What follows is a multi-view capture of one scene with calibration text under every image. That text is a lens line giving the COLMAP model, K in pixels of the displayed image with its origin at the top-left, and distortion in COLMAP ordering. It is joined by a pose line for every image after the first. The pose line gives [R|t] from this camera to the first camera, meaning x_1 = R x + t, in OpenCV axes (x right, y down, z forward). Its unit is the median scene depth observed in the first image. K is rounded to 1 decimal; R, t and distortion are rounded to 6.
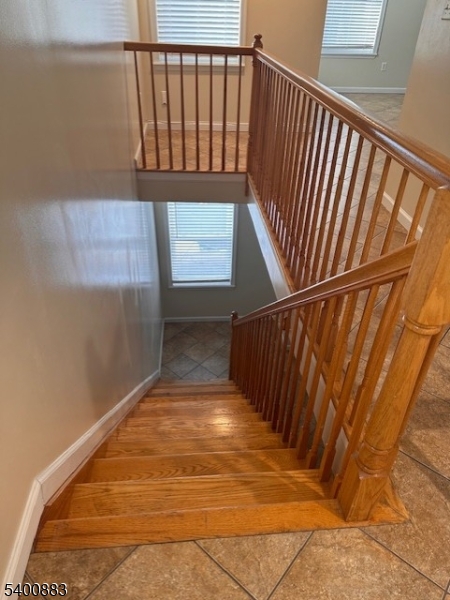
lens RADIAL K [[419.2, 0, 225.0], [0, 419.2, 300.0], [0, 0, 1]] dist [0.108656, -0.137399]
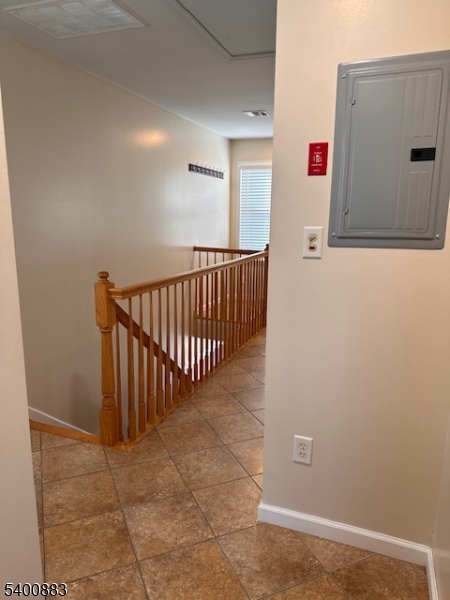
lens RADIAL K [[433.6, 0, 221.9], [0, 433.6, 295.6], [0, 0, 1]] dist [0.044617, -0.043164]
pose [[0.889735, 0.064204, -0.451940, 0.769996], [-0.252875, 0.893586, -0.370889, 0.236131], [0.380034, 0.444277, 0.811290, -0.353454]]
